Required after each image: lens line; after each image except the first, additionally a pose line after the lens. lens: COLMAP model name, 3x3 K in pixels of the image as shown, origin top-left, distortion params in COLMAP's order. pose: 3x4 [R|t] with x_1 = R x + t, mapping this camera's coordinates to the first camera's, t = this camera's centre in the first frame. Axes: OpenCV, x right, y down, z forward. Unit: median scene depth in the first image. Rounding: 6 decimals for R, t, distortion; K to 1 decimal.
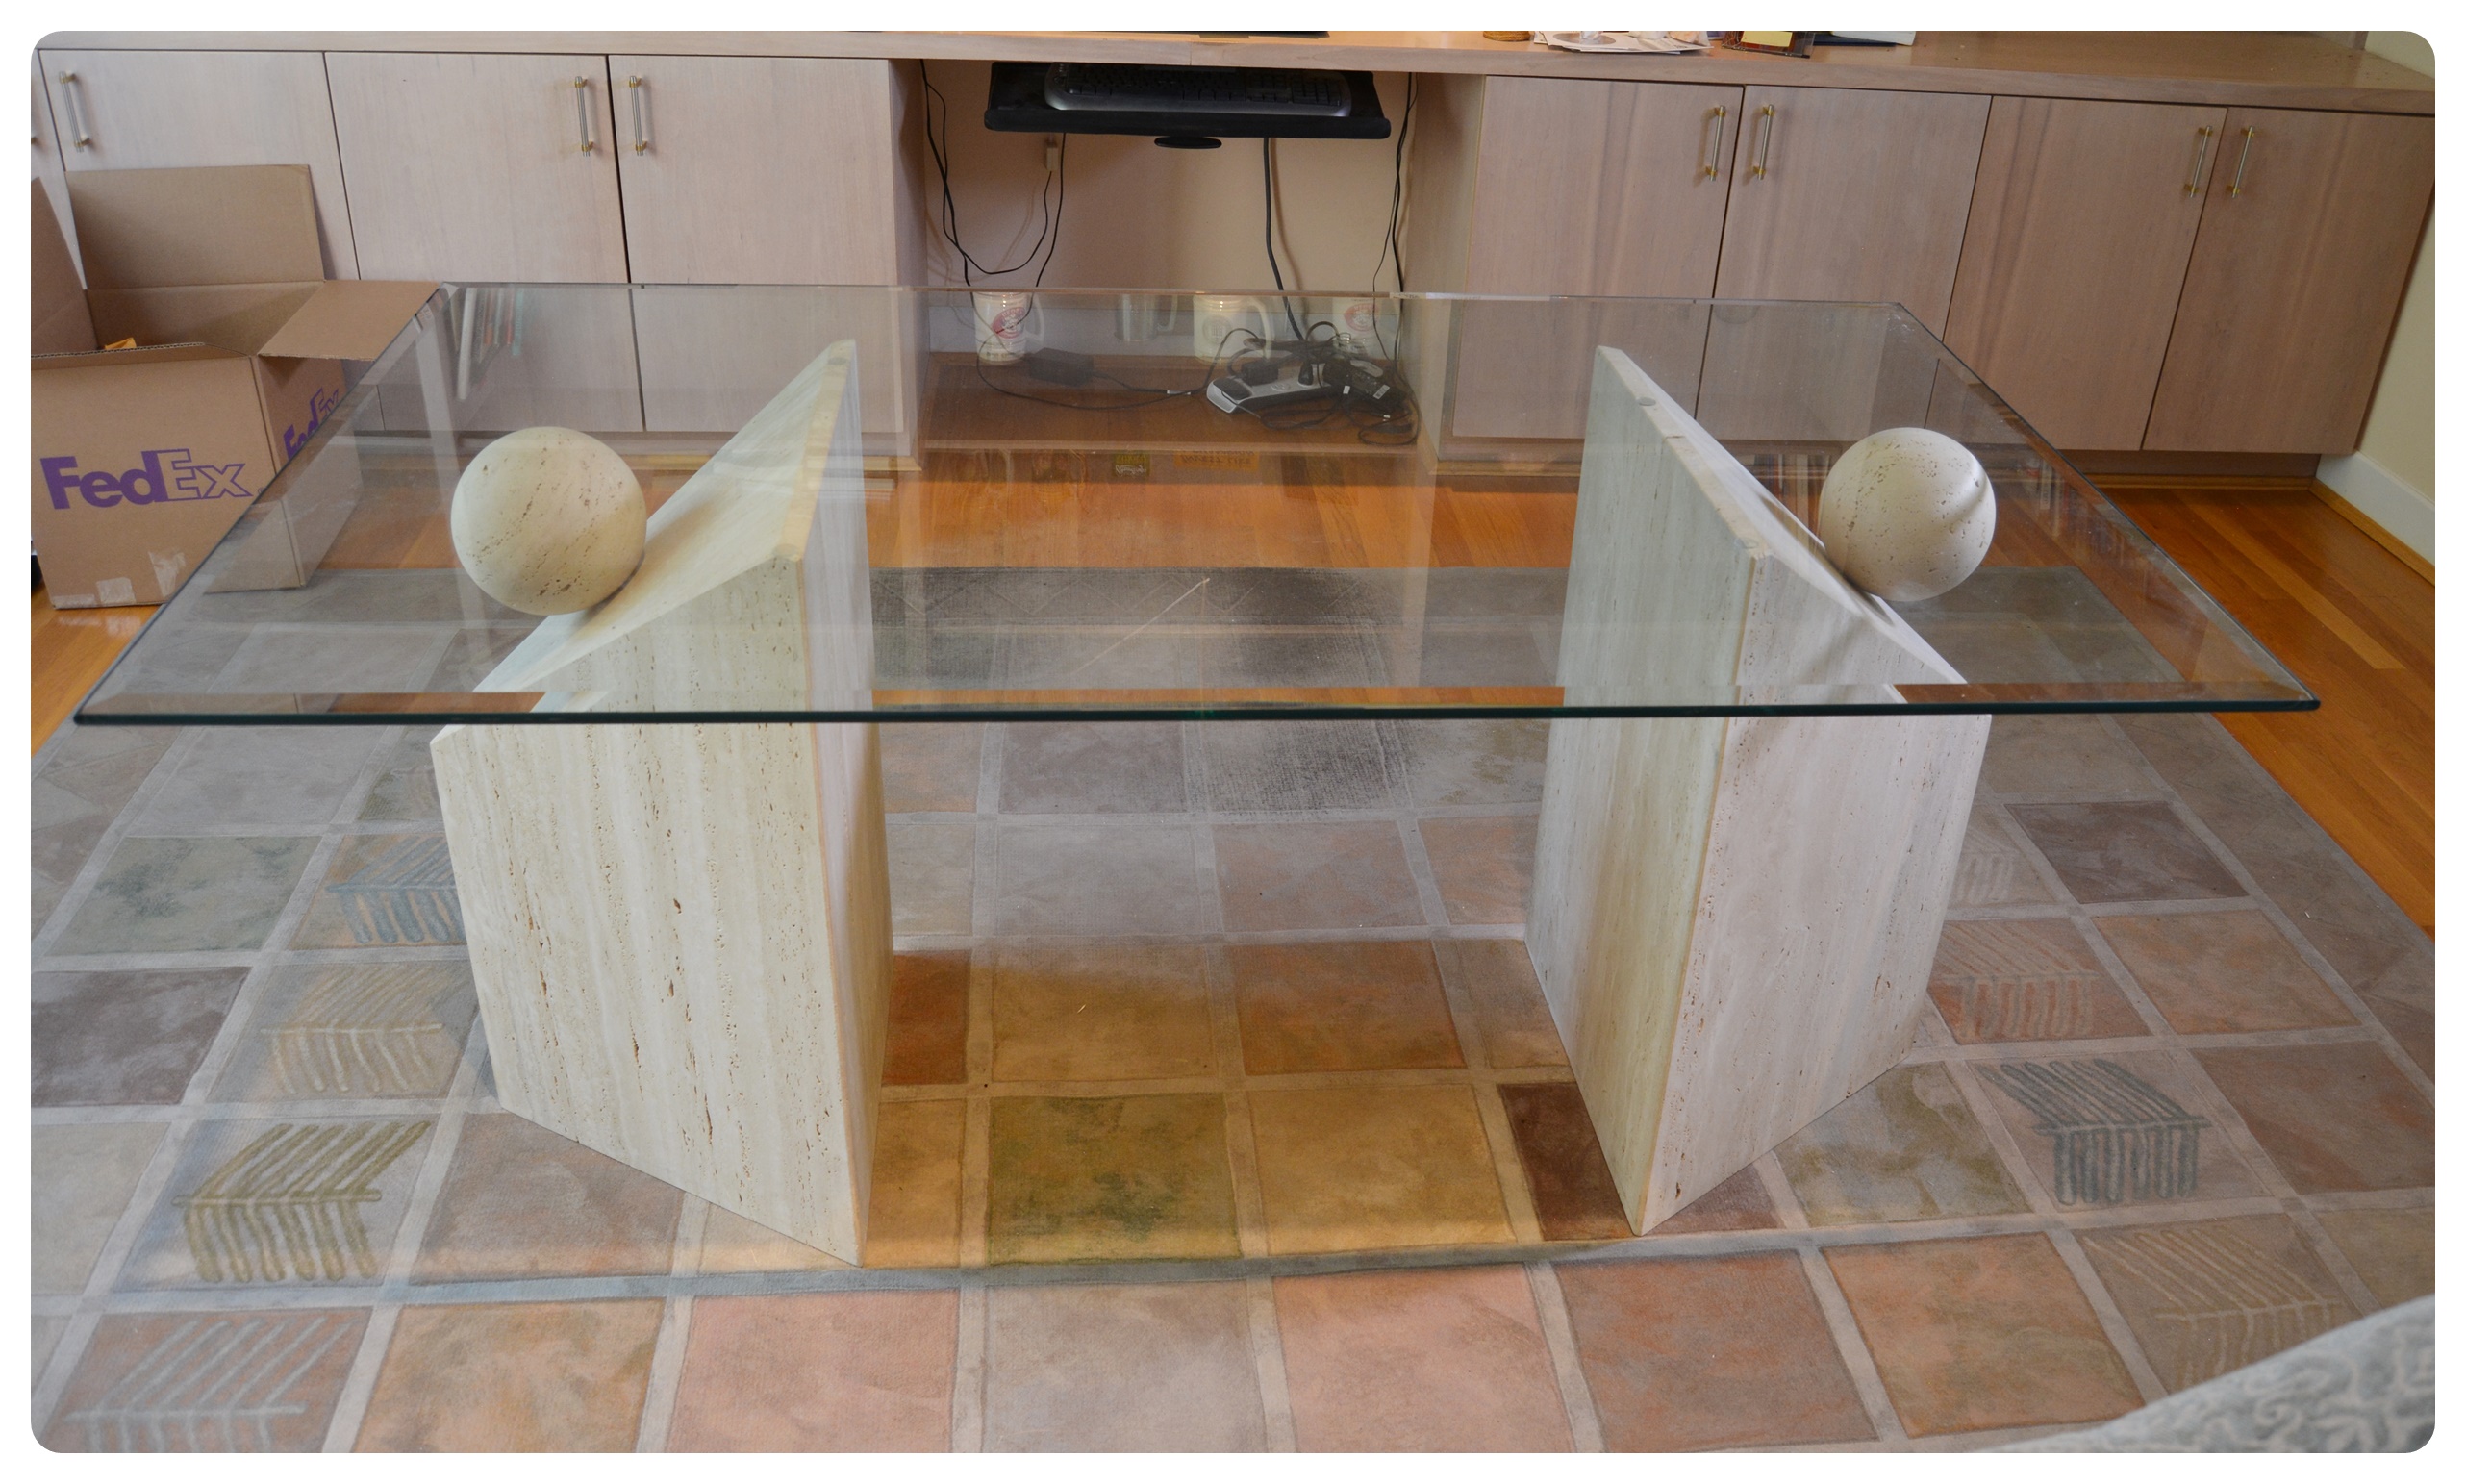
lens RADIAL K [[2049.1, 0, 1308.0], [0, 2049.1, 618.8], [0, 0, 1]] dist [-0.088108, 0.025627]
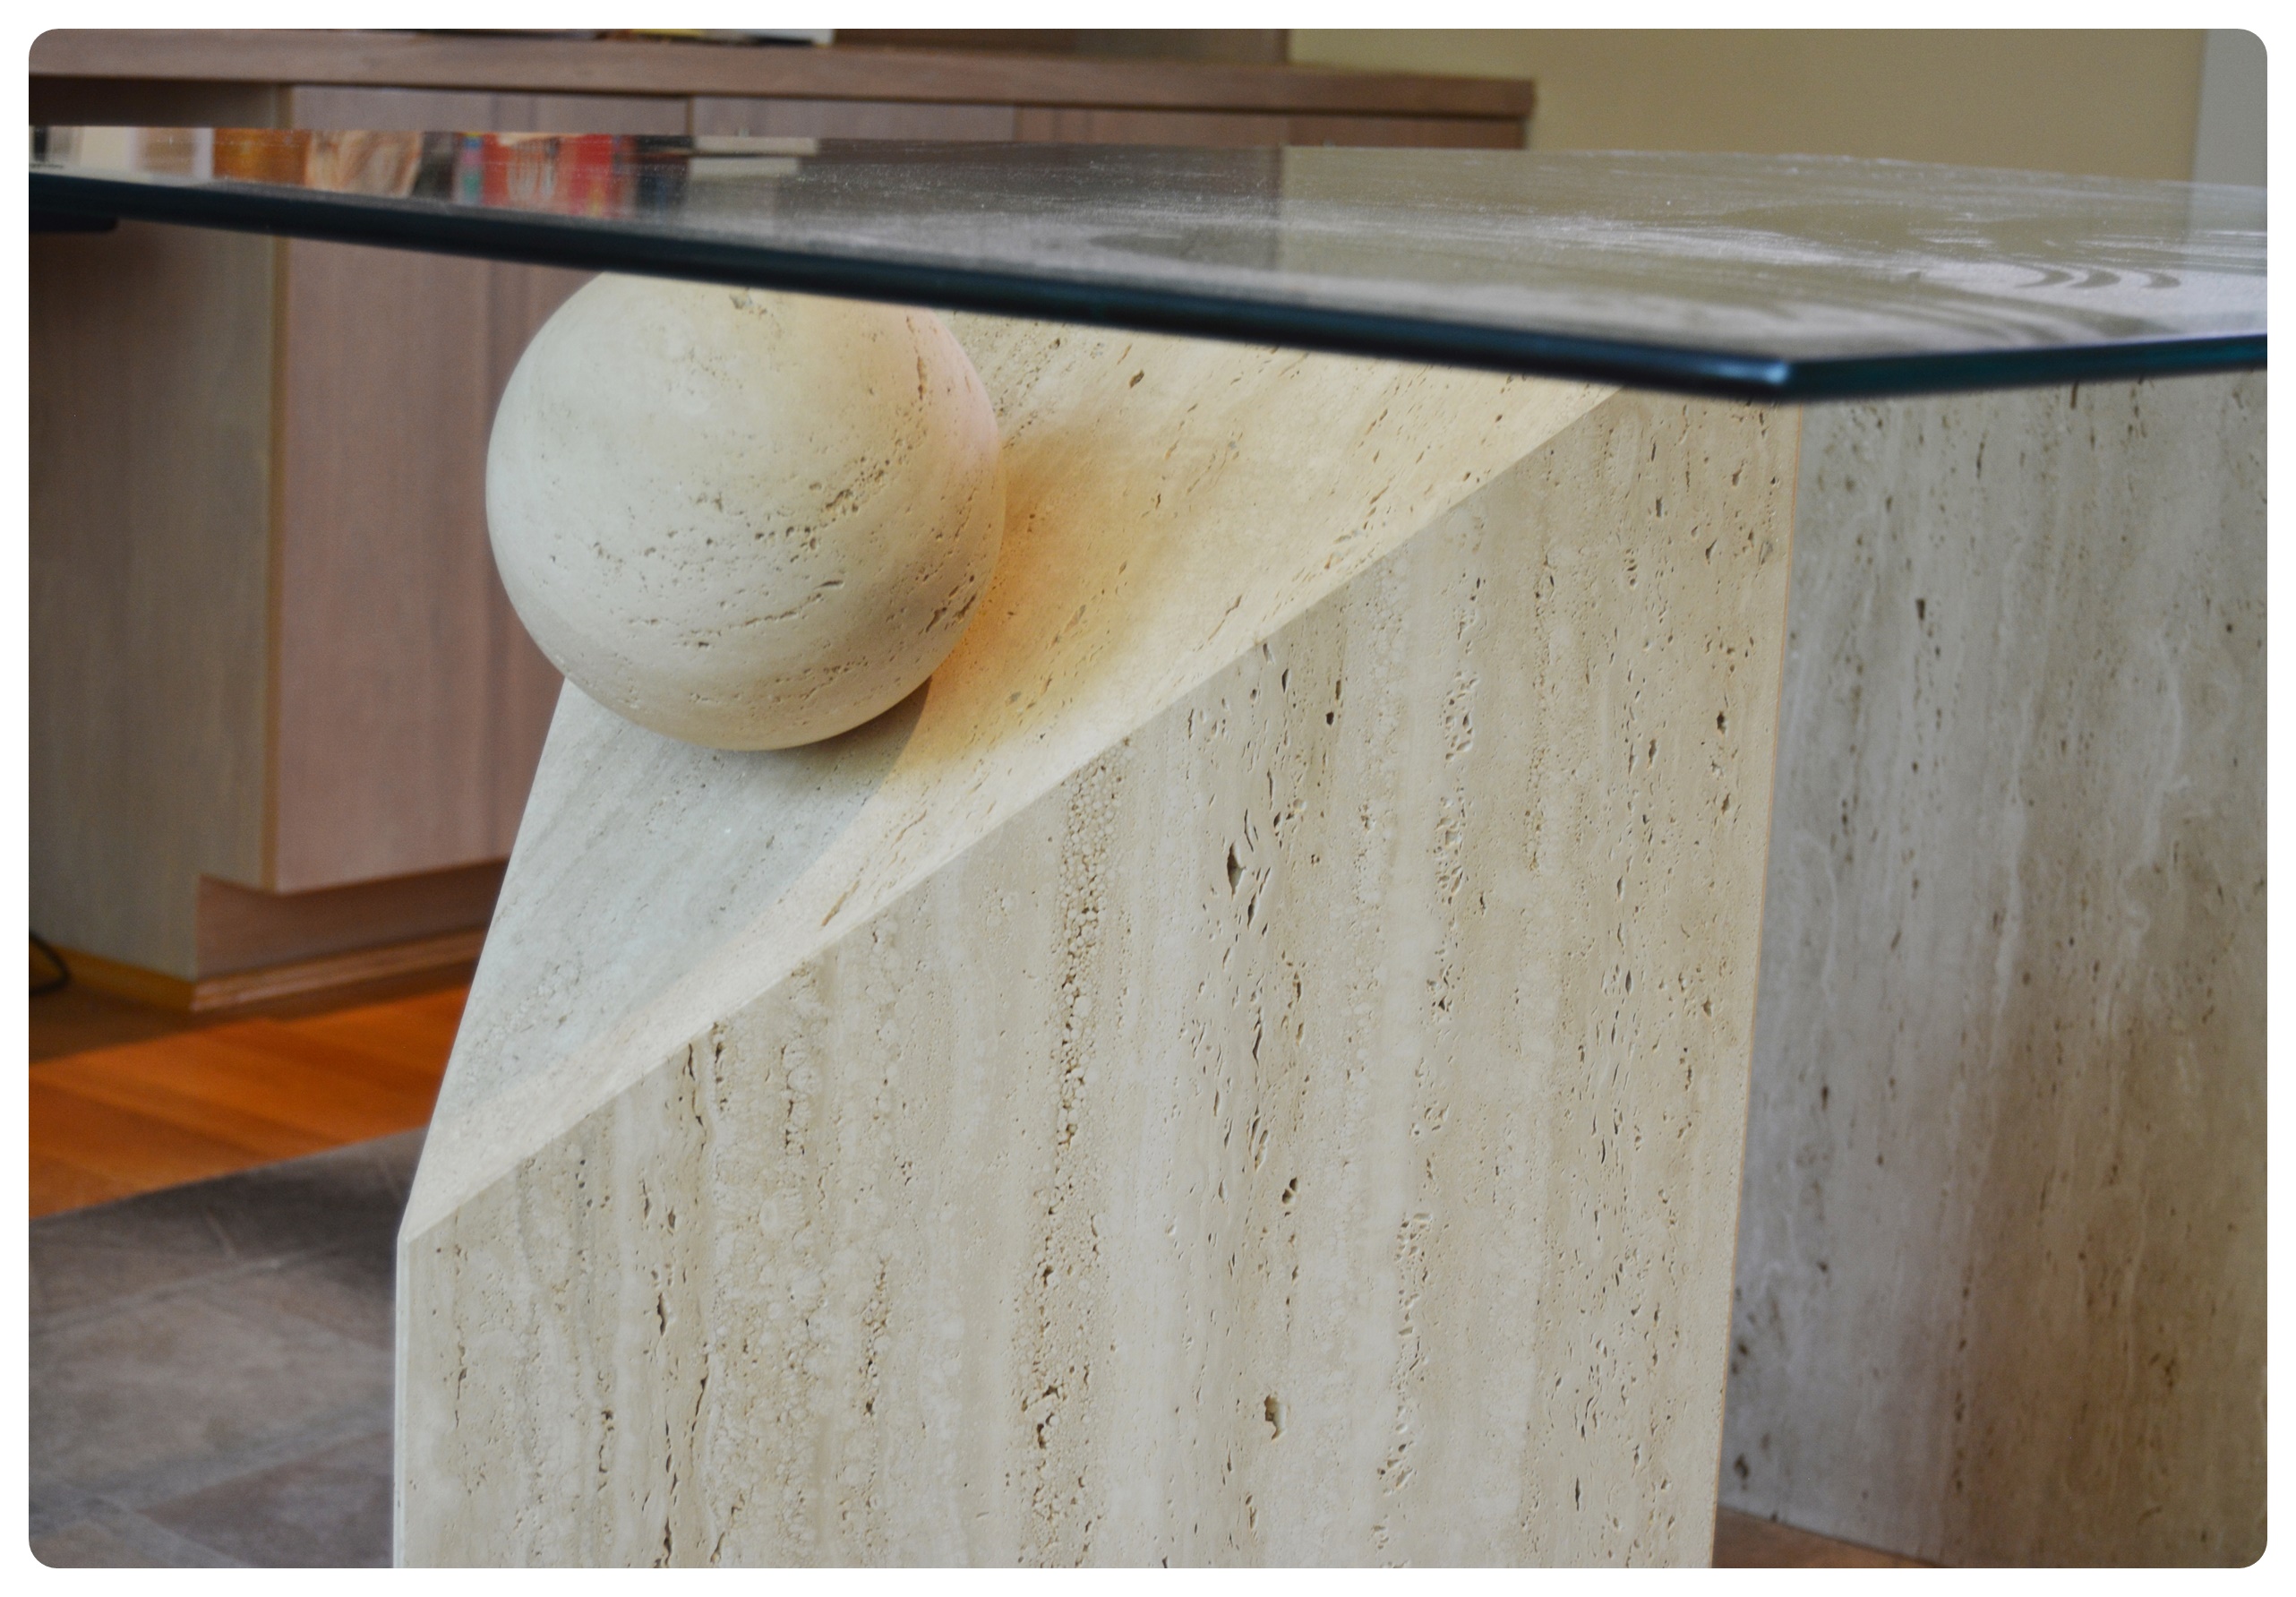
lens RADIAL K [[4036.2, 0, 1234.1], [0, 4036.2, 782.8], [0, 0, 1]] dist [-0.038272, 0.000000]
pose [[0.679749, -0.147517, 0.718456, -0.735021], [0.321087, 0.940561, -0.110668, 0.098787], [-0.659427, 0.305914, 0.686712, 0.406701]]
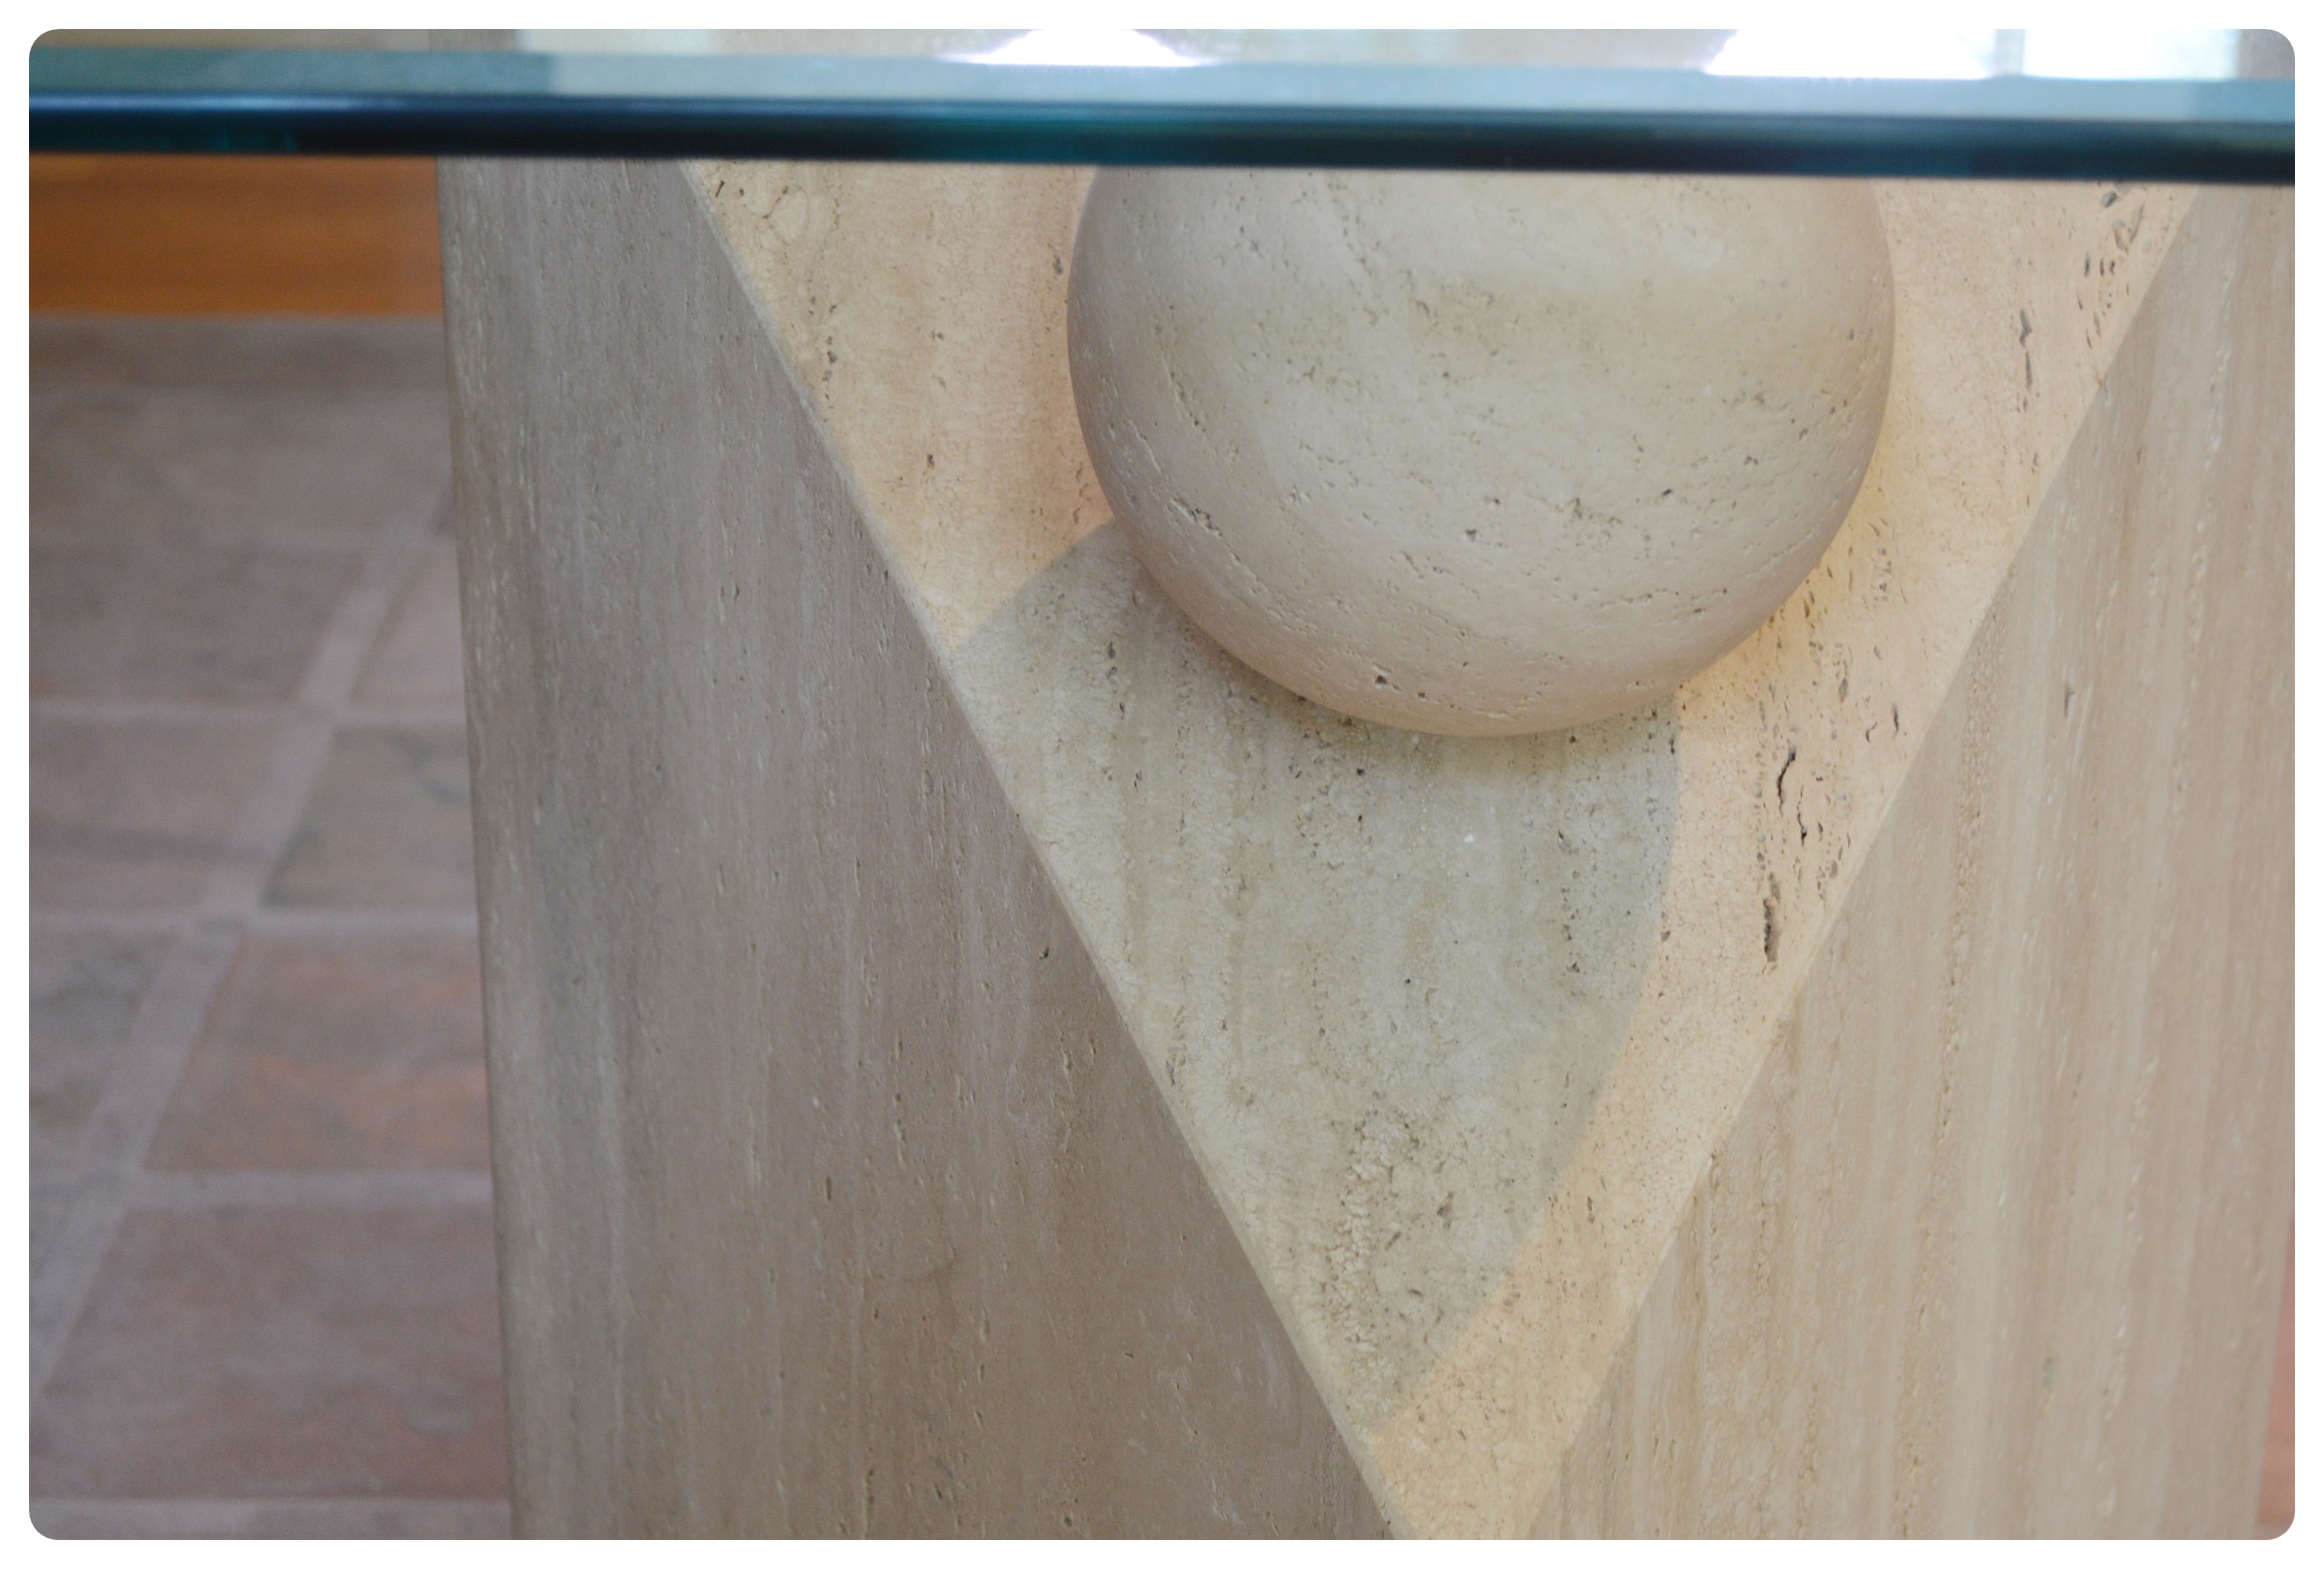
lens RADIAL K [[4850.6, 0, 1159.2], [0, 4850.6, 800.4], [0, 0, 1]] dist [0.002949, 0.000000]
pose [[0.128094, -0.423059, 0.897002, -0.778582], [0.461738, 0.825889, 0.323582, -0.168444], [-0.877719, 0.372731, 0.301134, 0.777280]]
